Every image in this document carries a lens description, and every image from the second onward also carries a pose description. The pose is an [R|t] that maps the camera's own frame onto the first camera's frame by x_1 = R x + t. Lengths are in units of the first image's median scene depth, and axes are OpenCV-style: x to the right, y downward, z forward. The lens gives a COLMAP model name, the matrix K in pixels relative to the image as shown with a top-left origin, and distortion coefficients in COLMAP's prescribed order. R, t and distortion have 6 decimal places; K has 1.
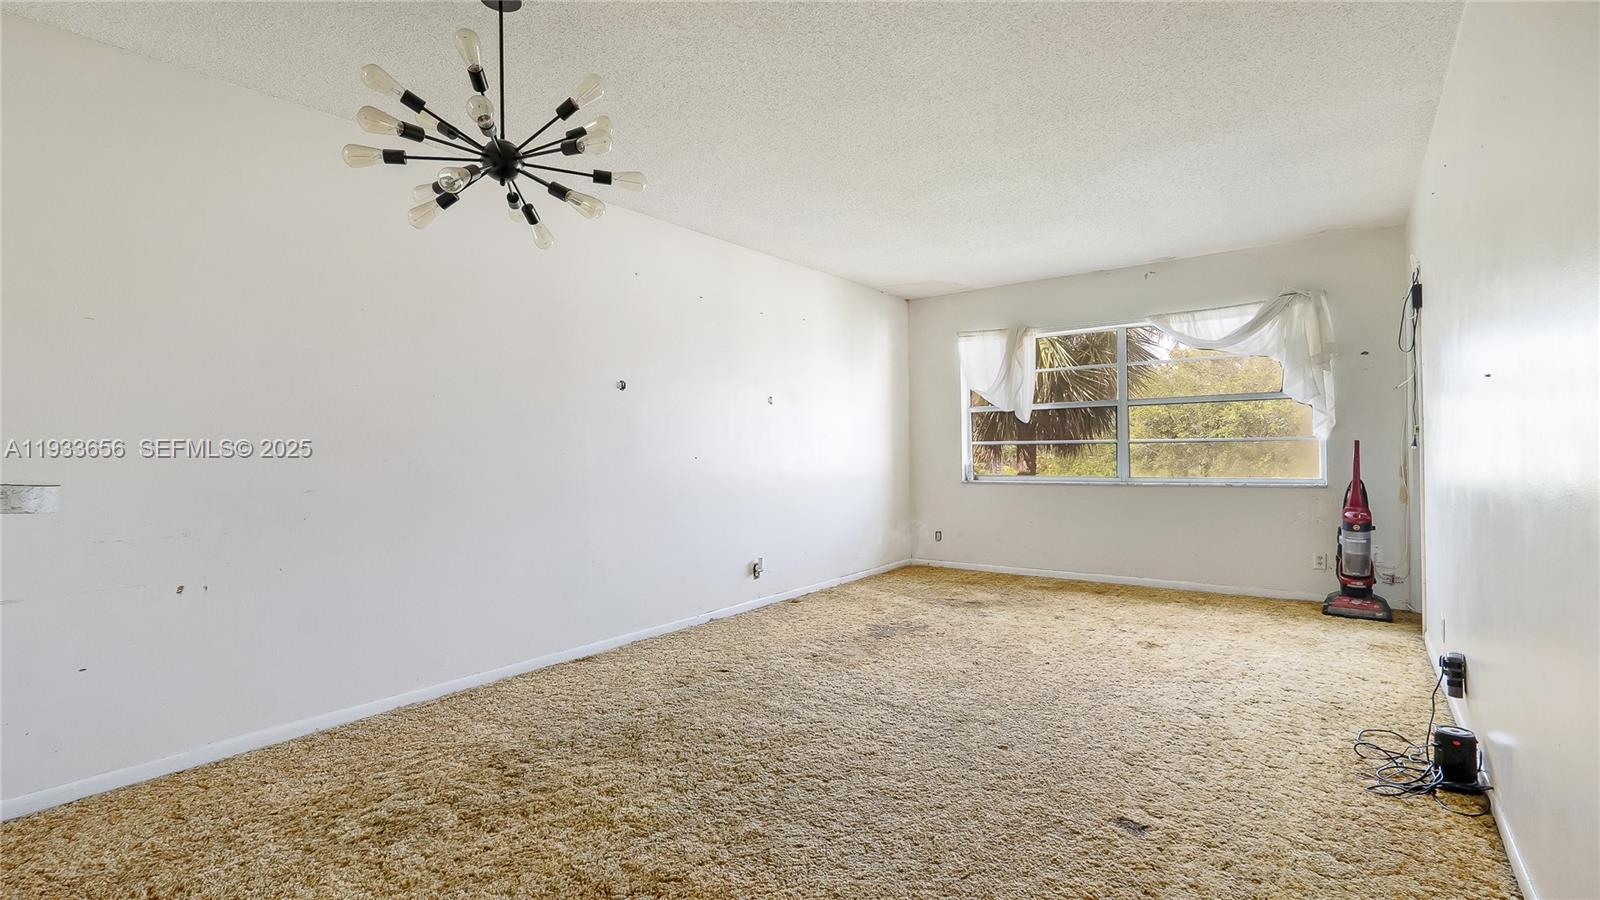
lens RADIAL K [[733.5, 0, 806.9], [0, 733.5, 447.7], [0, 0, 1]] dist [-0.005277, 0.000506]
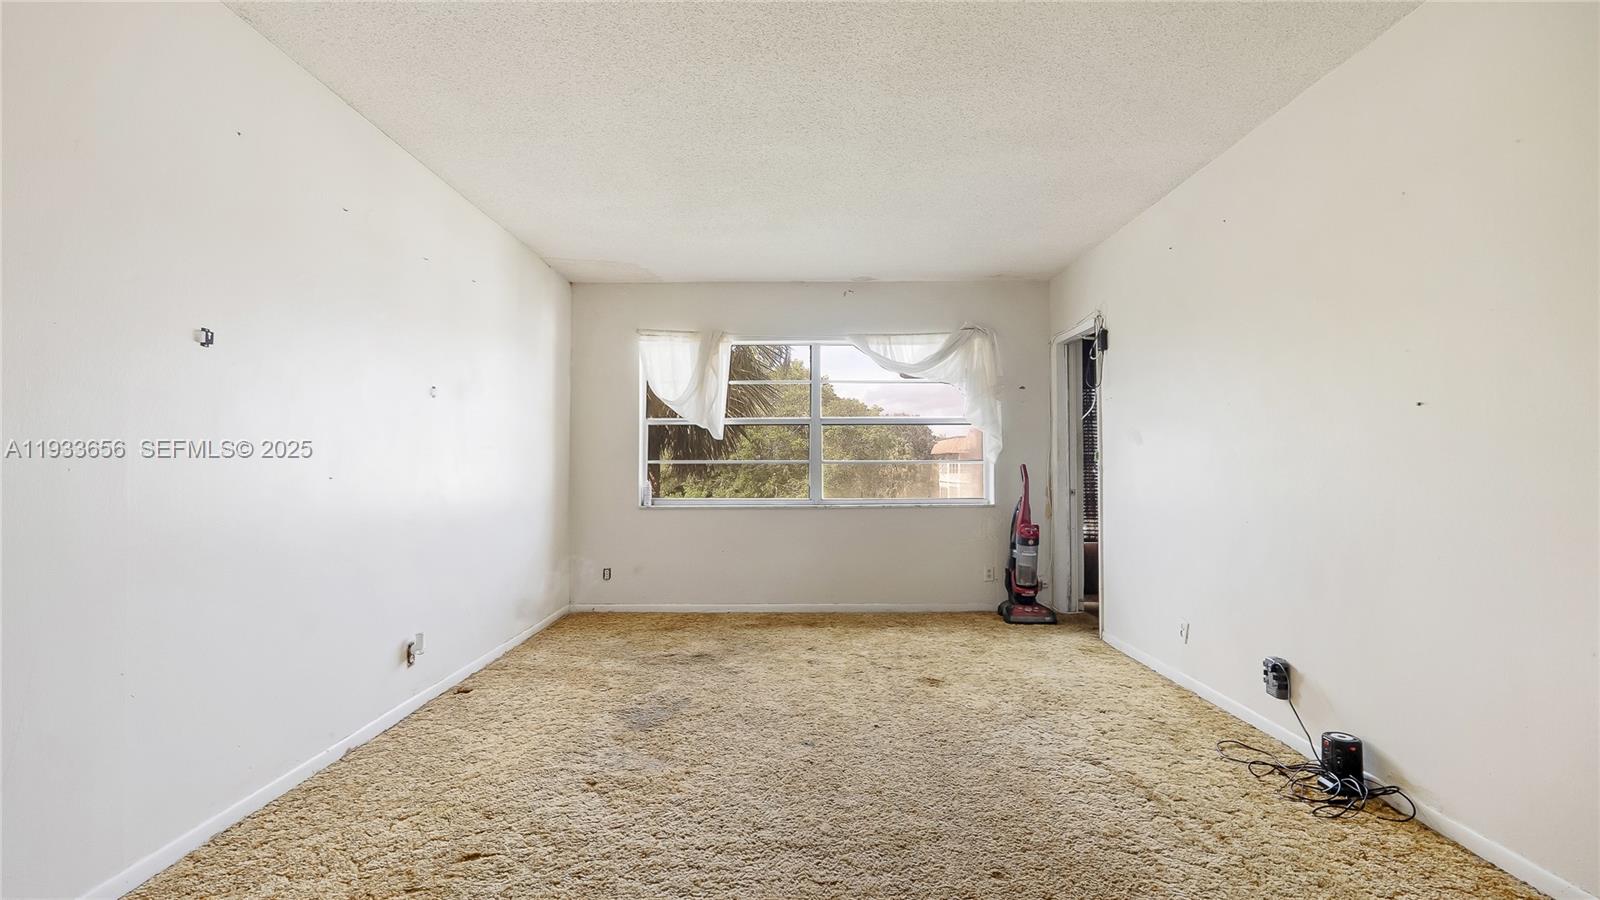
lens RADIAL K [[733.5, 0, 806.9], [0, 733.5, 447.7], [0, 0, 1]] dist [-0.005277, 0.000506]
pose [[0.801907, 0.027767, 0.596803, -0.184425], [-0.011073, 0.999439, -0.031621, 0.003847], [-0.597346, 0.018749, 0.801765, 0.285994]]
